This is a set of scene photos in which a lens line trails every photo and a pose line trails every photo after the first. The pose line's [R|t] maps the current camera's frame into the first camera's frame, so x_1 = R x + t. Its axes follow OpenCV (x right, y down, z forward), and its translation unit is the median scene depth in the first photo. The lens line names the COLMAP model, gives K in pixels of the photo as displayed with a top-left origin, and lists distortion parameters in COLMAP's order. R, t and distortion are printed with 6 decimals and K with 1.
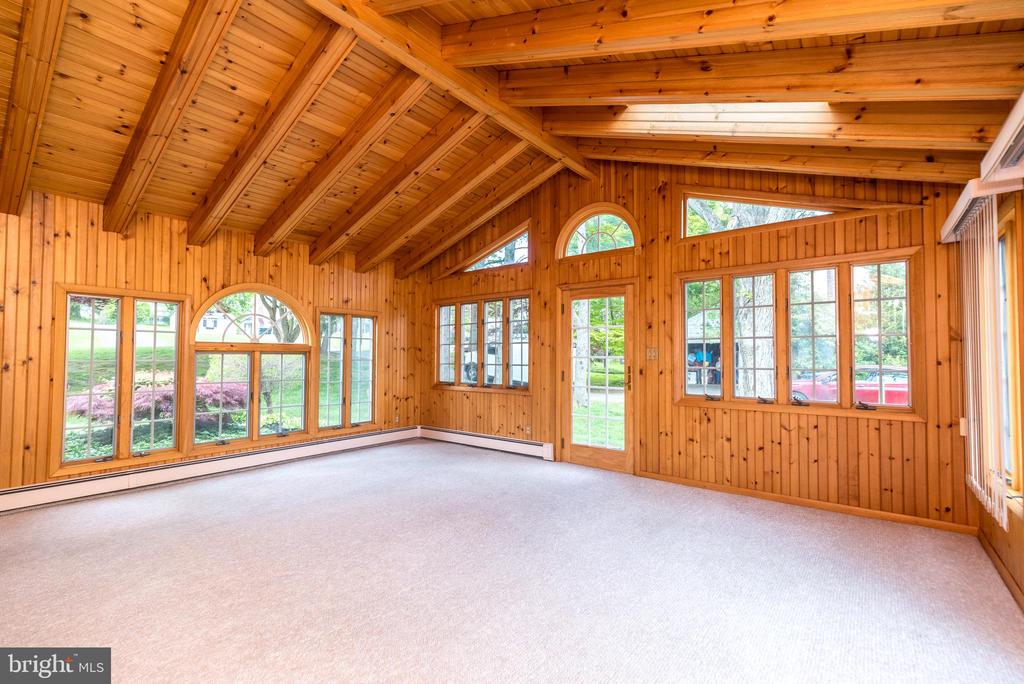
lens RADIAL K [[440.7, 0, 513.6], [0, 440.7, 344.8], [0, 0, 1]] dist [0.001818, -0.000570]
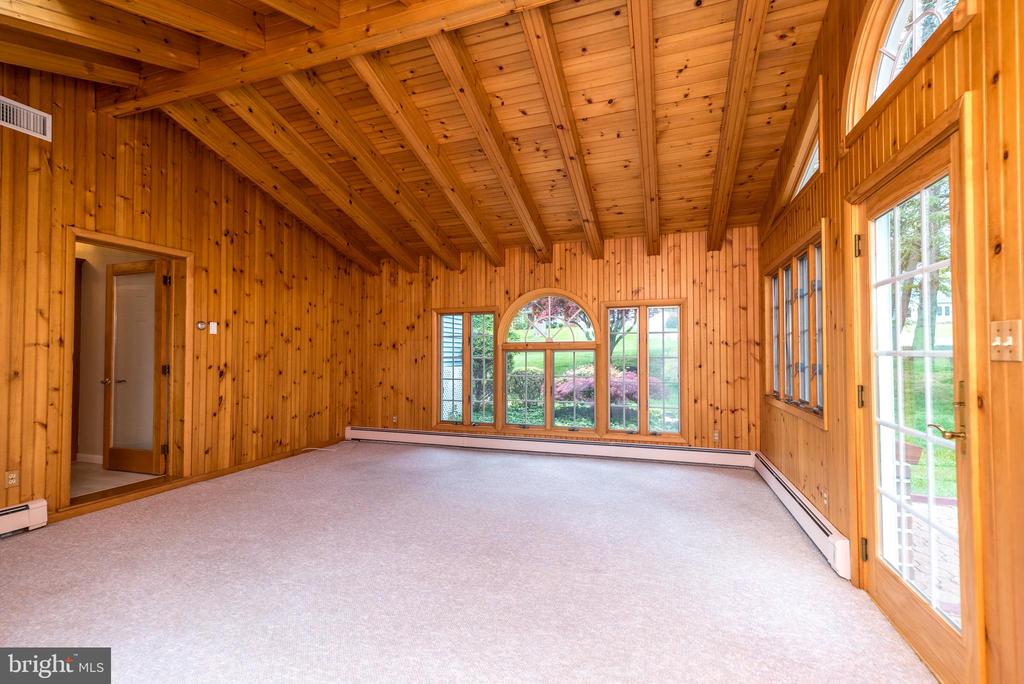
lens RADIAL K [[440.7, 0, 513.6], [0, 440.7, 344.8], [0, 0, 1]] dist [0.001818, -0.000570]
pose [[0.337100, -0.020895, -0.941237, 0.389566], [0.029318, 0.999502, -0.011688, 0.012611], [0.941012, -0.023655, 0.337544, 0.493894]]
